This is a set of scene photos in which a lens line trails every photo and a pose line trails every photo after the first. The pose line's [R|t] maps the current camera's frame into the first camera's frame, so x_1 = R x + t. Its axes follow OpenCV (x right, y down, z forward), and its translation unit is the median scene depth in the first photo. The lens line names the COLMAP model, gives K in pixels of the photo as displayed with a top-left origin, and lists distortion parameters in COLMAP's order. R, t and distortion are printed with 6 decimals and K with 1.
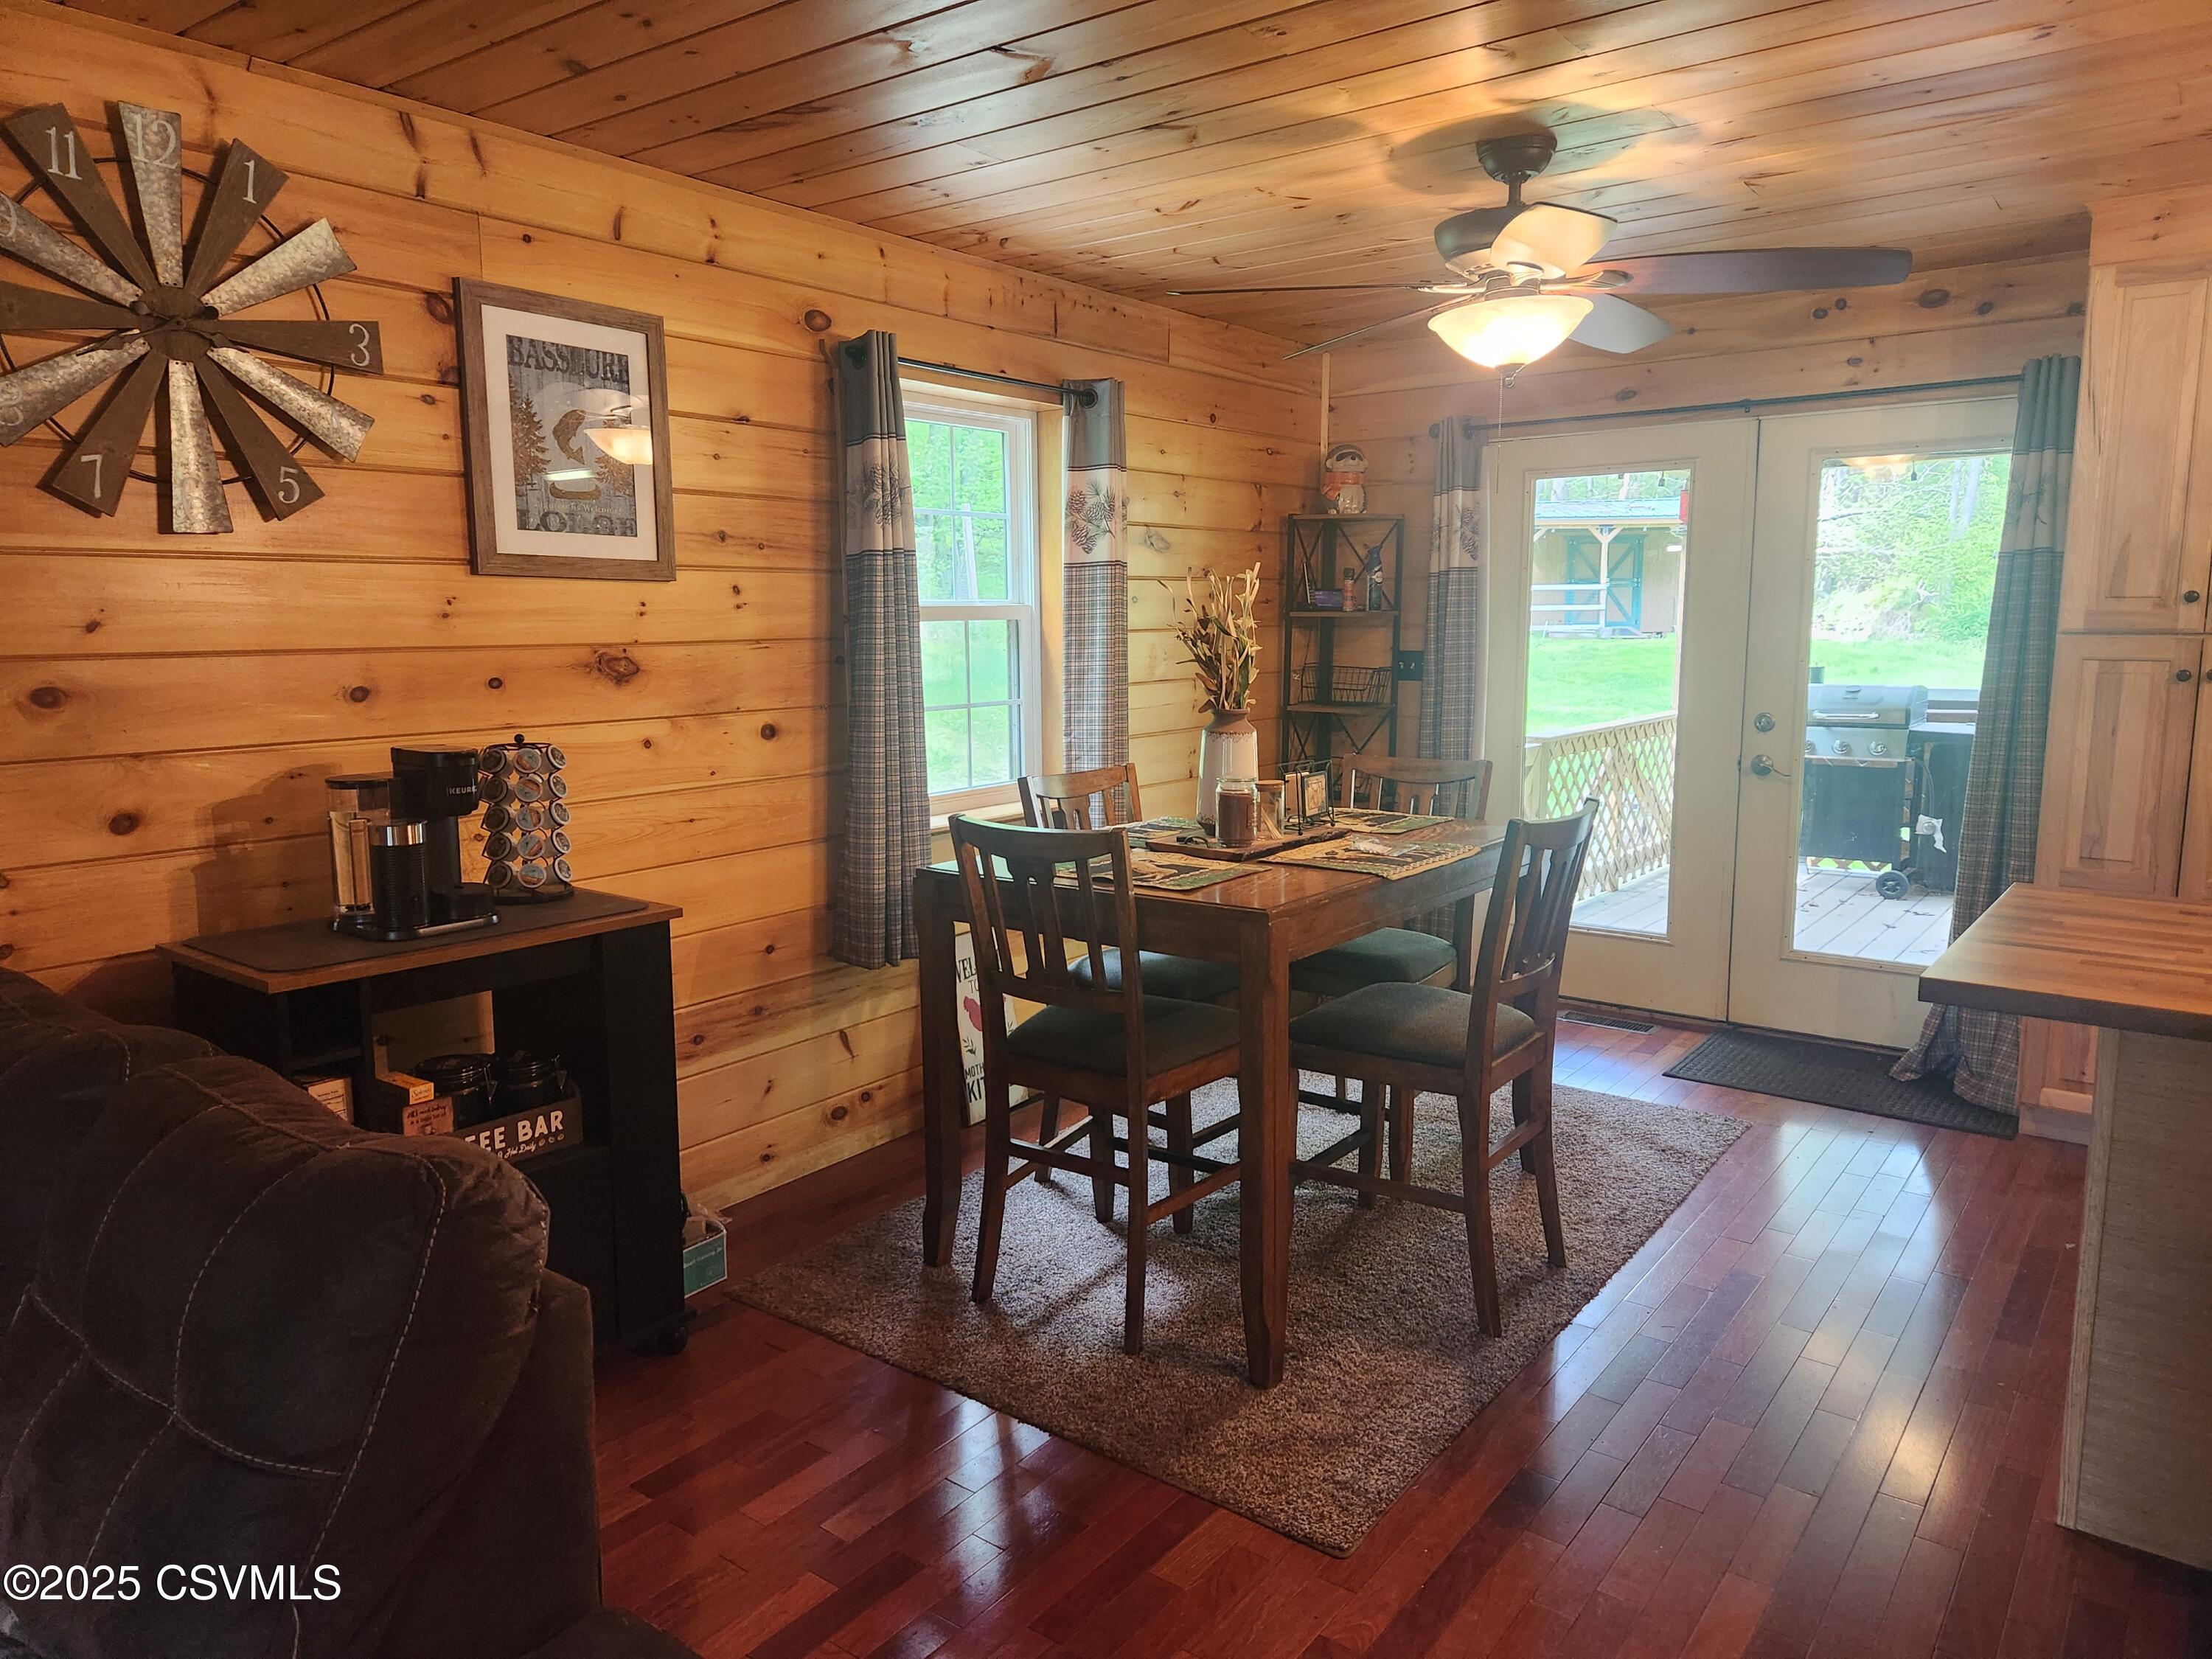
lens RADIAL K [[1510.8, 0, 1100.5], [0, 1510.8, 830.4], [0, 0, 1]] dist [0.049491, -0.011724]
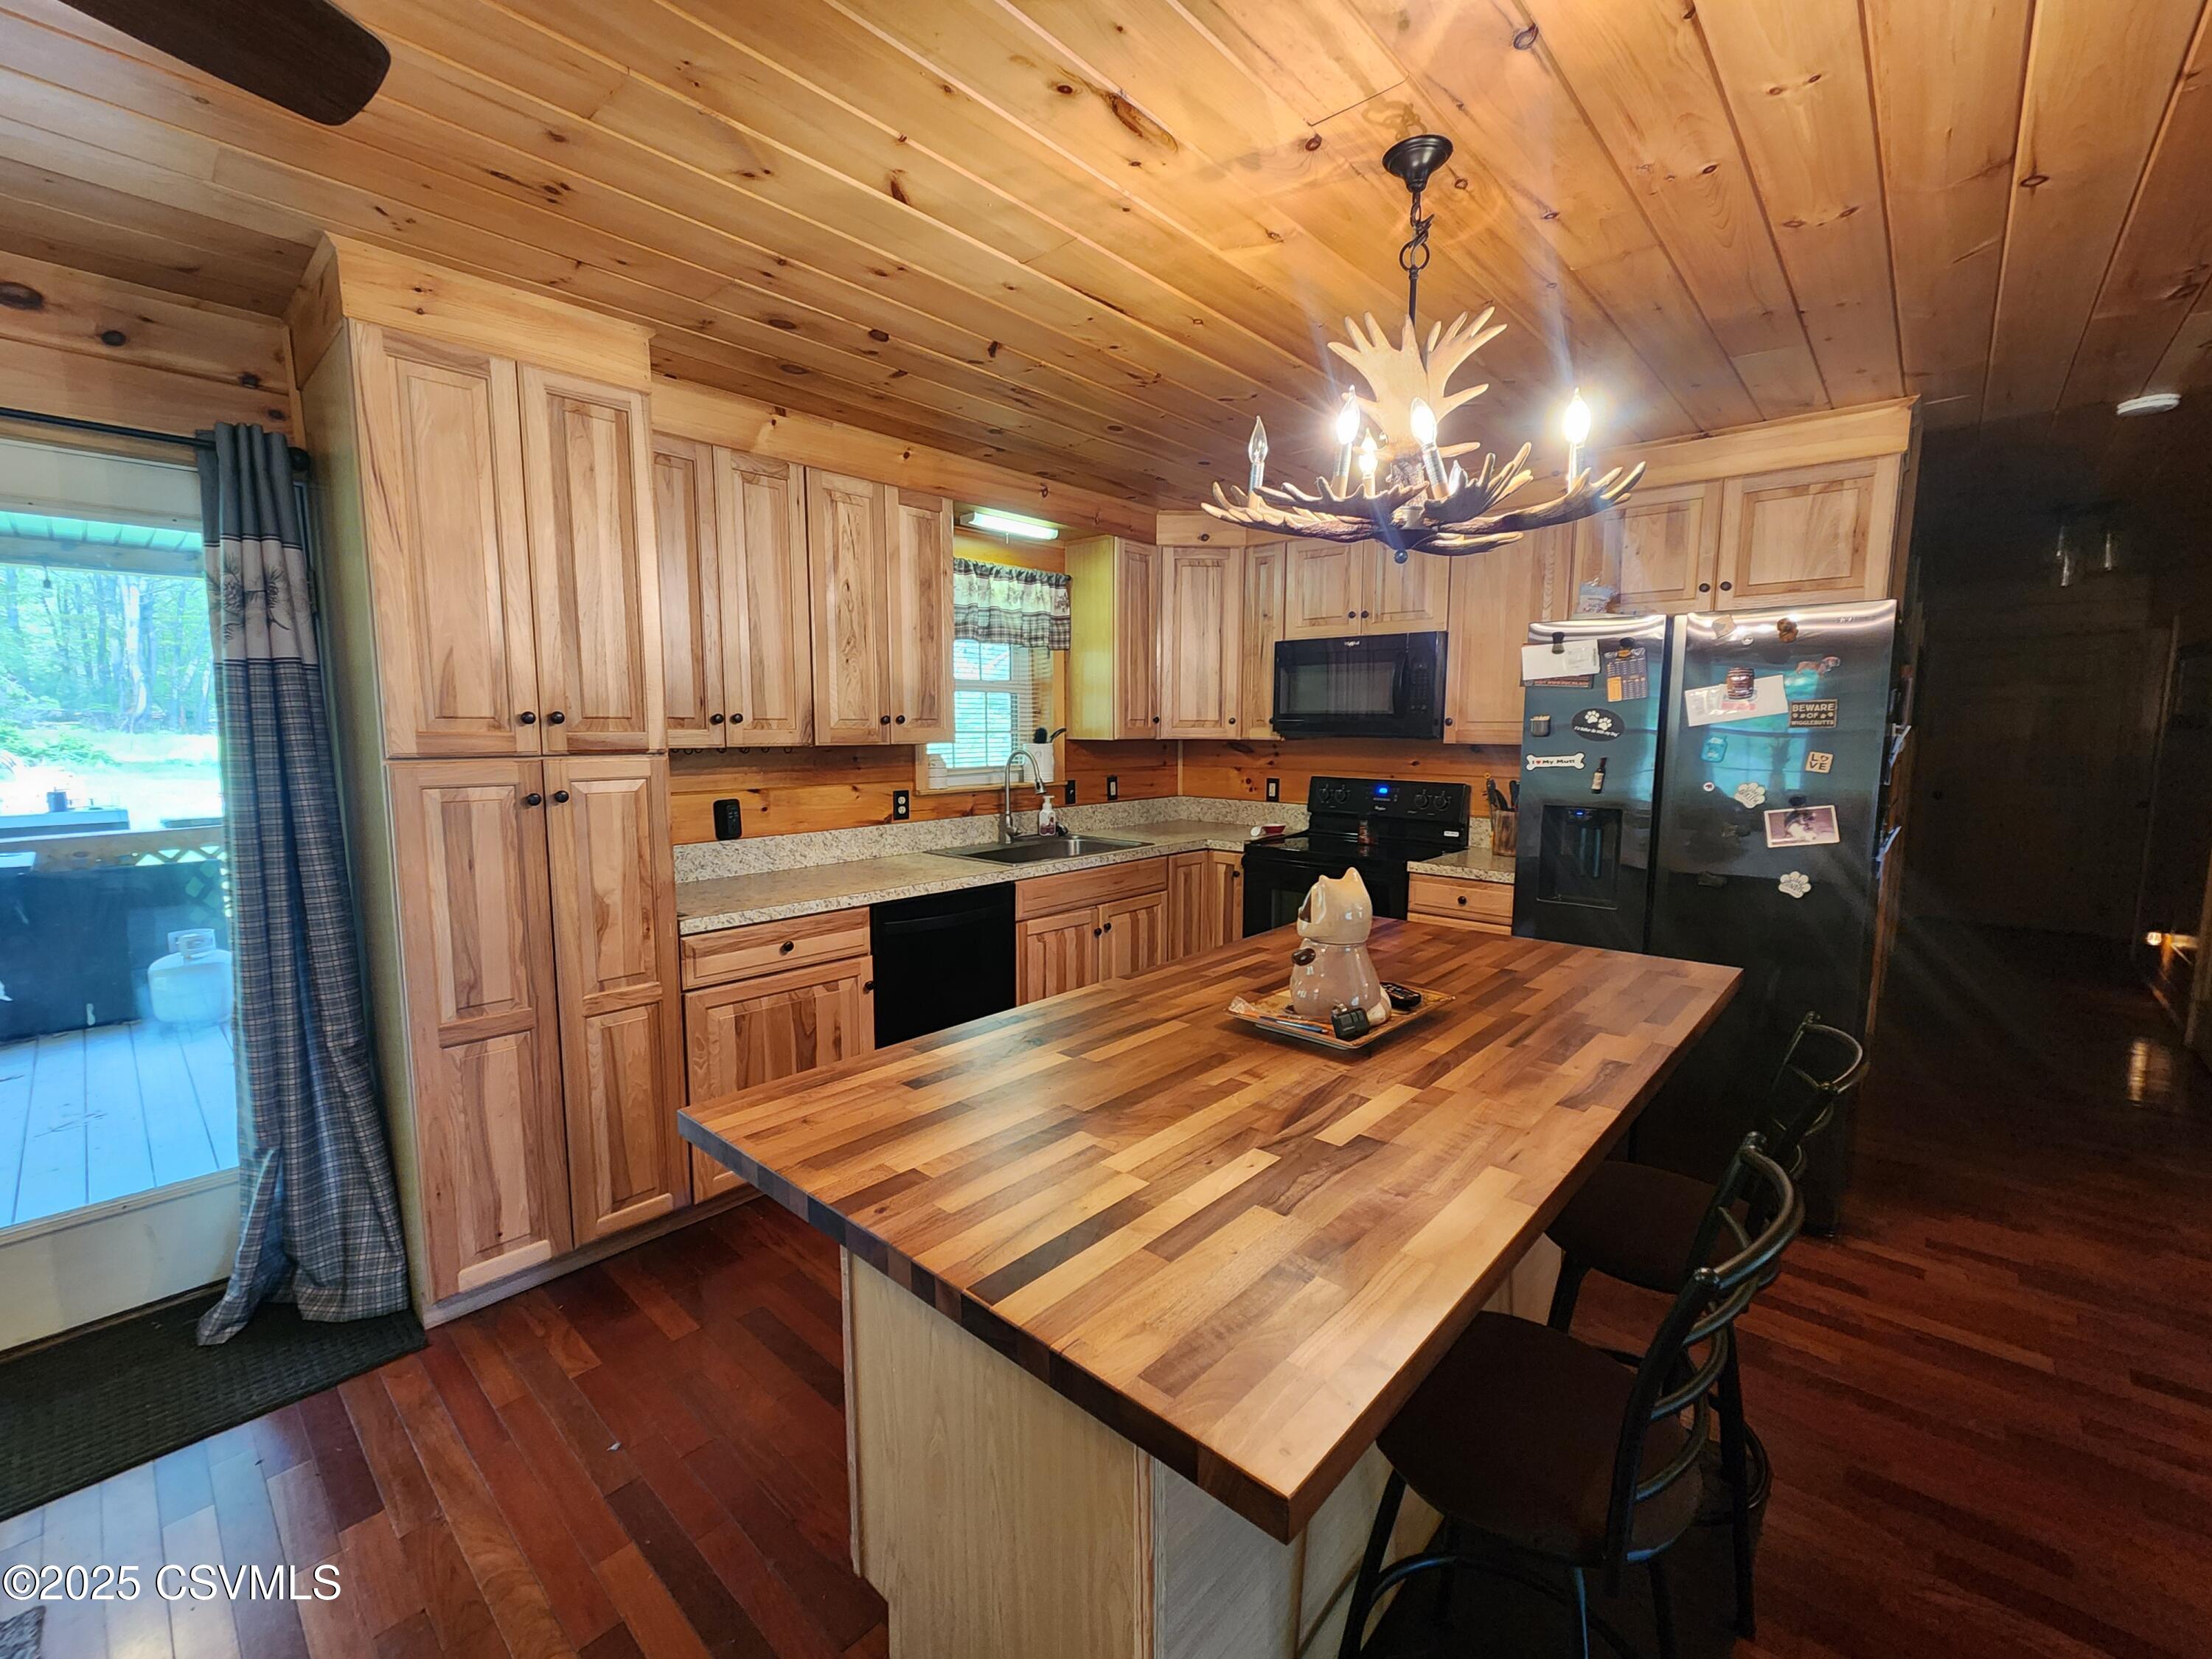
lens RADIAL K [[918.1, 0, 1115.4], [0, 918.1, 826.9], [0, 0, 1]] dist [0.003963, -0.000194]
pose [[0.083298, -0.106444, 0.990823, 0.142832], [0.142908, 0.985278, 0.093834, -0.075796], [-0.986224, 0.133780, 0.097284, 0.521101]]
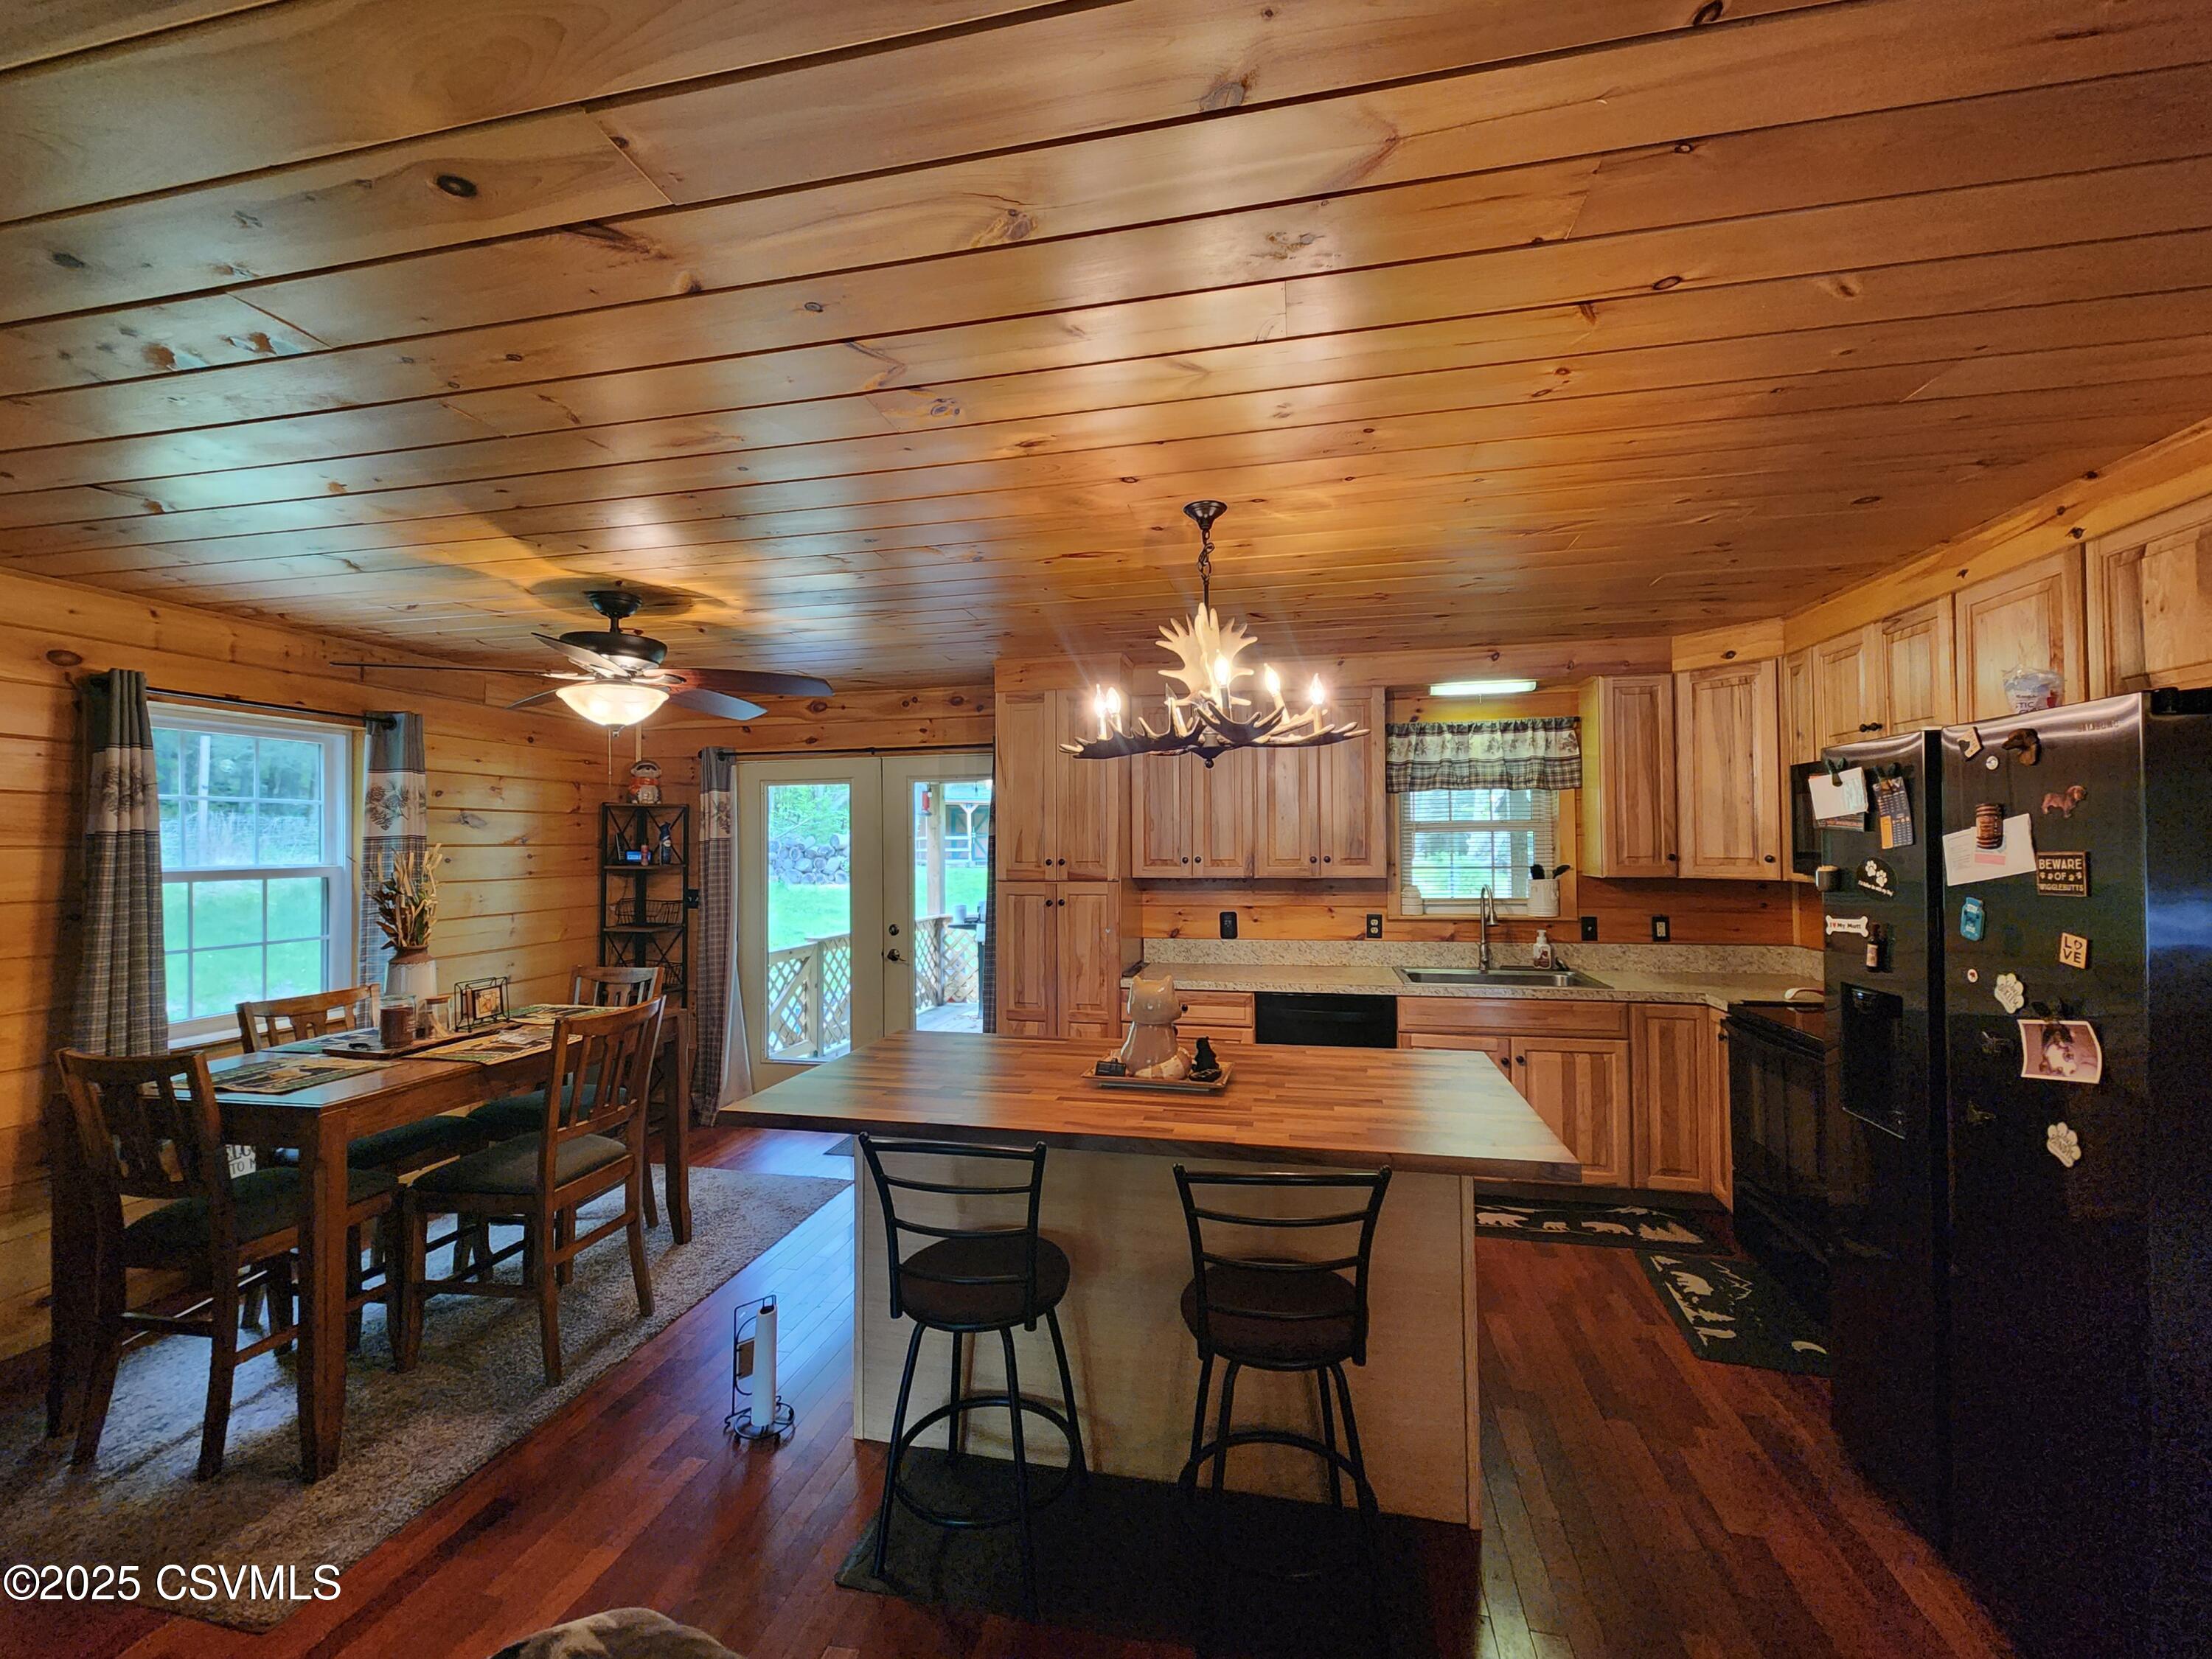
lens RADIAL K [[918.1, 0, 1129.4], [0, 918.1, 825.9], [0, 0, 1]] dist [0.003963, -0.000194]
pose [[0.901518, 0.007464, 0.432677, 0.265912], [0.064965, 0.986186, -0.152372, -0.013407], [-0.427837, 0.165475, 0.888580, -0.057938]]
